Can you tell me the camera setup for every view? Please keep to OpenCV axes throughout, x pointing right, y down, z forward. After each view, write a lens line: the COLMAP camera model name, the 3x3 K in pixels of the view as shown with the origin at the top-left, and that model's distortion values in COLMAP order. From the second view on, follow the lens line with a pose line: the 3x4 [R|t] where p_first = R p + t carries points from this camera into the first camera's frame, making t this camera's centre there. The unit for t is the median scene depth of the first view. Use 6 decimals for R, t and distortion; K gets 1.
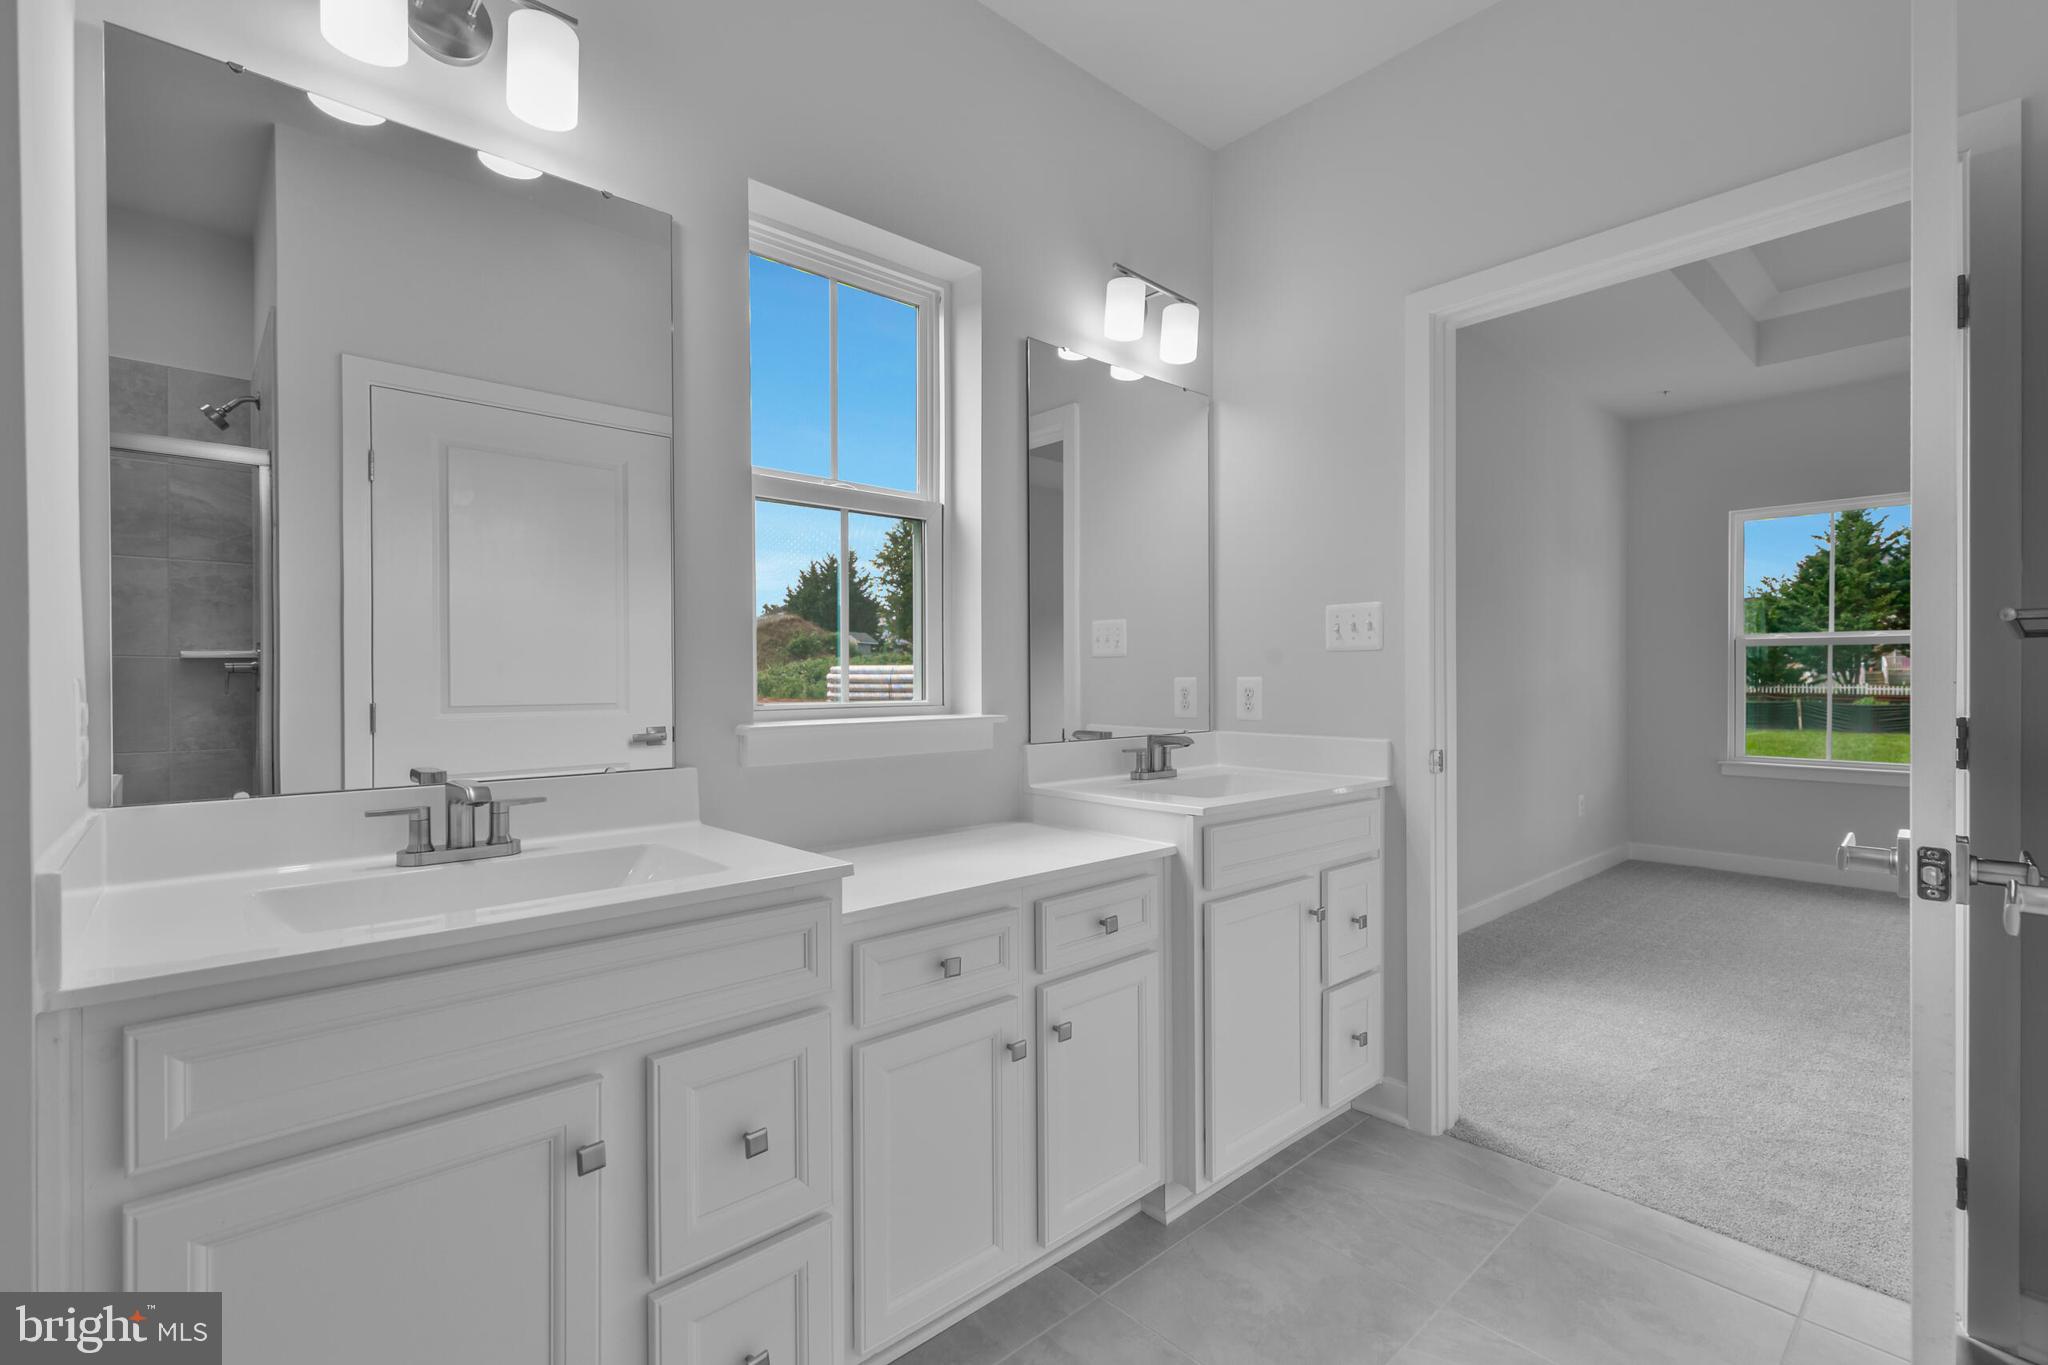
lens RADIAL K [[904.7, 0, 1024.0], [0, 904.7, 682.5], [0, 0, 1]] dist [0.000442, -0.000719]
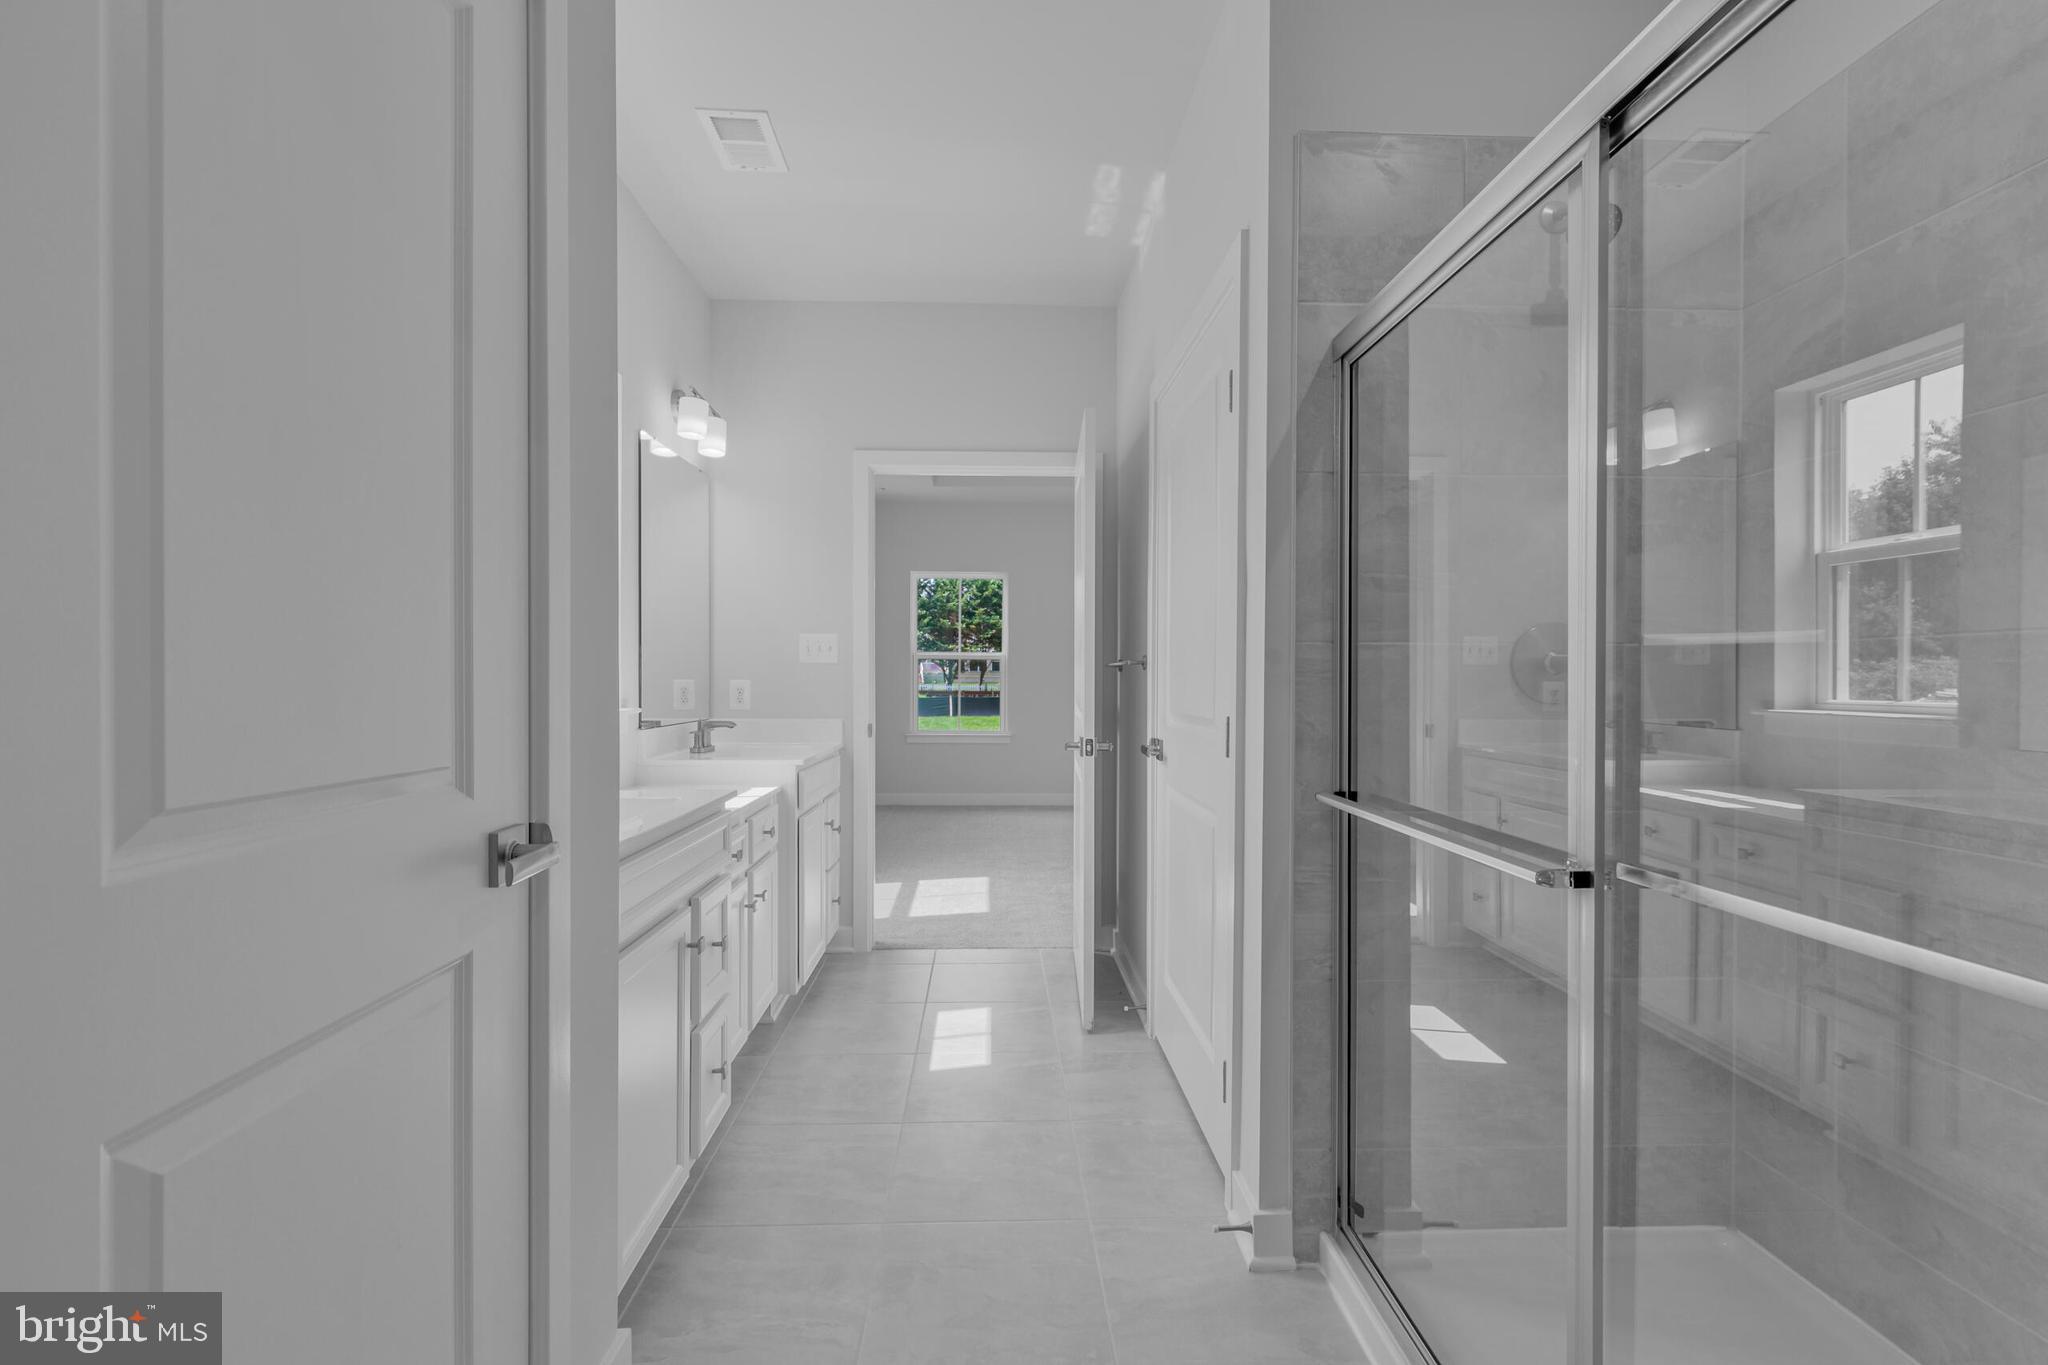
lens RADIAL K [[904.7, 0, 1024.0], [0, 904.7, 682.5], [0, 0, 1]] dist [0.000442, -0.000719]
pose [[0.642585, 0.005363, 0.766196, -0.630923], [-0.001004, 0.999981, -0.006157, 0.007356], [-0.766214, 0.003187, 0.642578, -0.291565]]
